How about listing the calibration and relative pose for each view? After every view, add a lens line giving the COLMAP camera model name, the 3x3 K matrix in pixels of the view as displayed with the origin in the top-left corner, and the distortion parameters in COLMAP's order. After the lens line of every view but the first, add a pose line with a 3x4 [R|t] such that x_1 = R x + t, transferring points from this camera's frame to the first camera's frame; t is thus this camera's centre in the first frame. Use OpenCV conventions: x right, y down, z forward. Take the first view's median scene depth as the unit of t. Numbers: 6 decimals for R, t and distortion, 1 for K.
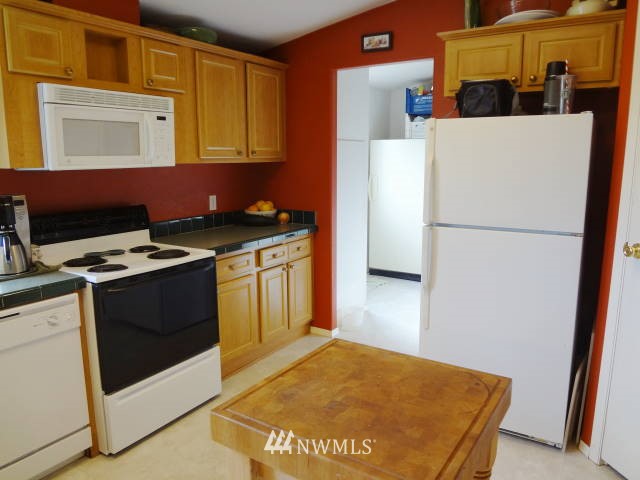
lens RADIAL K [[477.1, 0, 317.7], [0, 477.1, 239.9], [0, 0, 1]] dist [-0.048806, 0.000754]
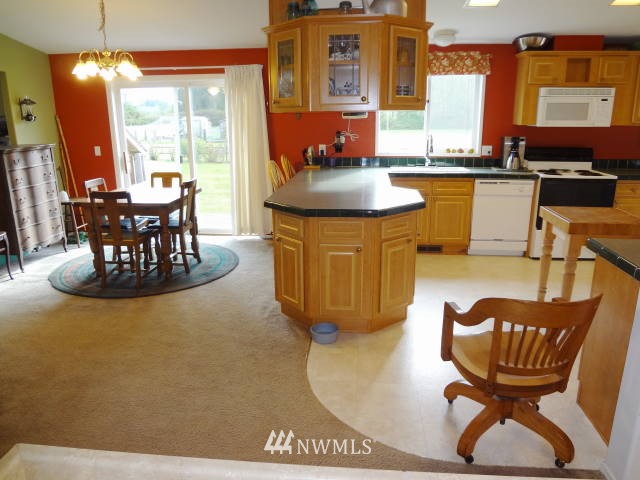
lens RADIAL K [[477.1, 0, 317.7], [0, 477.1, 239.9], [0, 0, 1]] dist [-0.048806, 0.000754]
pose [[0.459820, 0.234441, -0.856507, 0.812011], [-0.145595, 0.971372, 0.187719, 0.088735], [0.875996, 0.038386, 0.480789, -0.799002]]
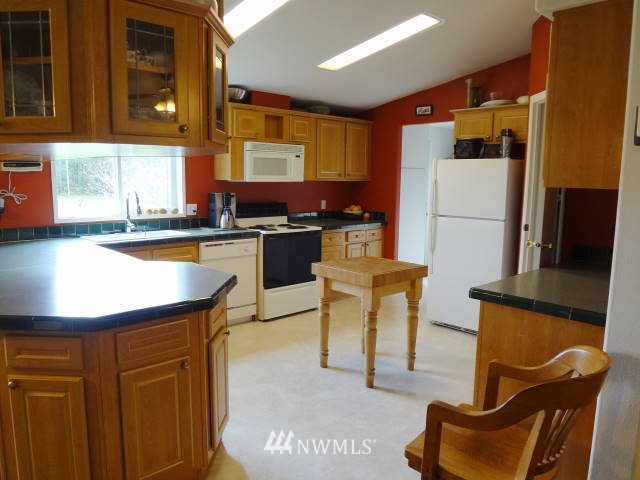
lens RADIAL K [[477.1, 0, 317.7], [0, 477.1, 239.9], [0, 0, 1]] dist [-0.048806, 0.000754]
pose [[0.968573, 0.049934, -0.243665, 0.227673], [-0.060237, 0.997570, -0.035012, 0.138587], [0.241324, 0.048589, 0.969227, -0.812039]]
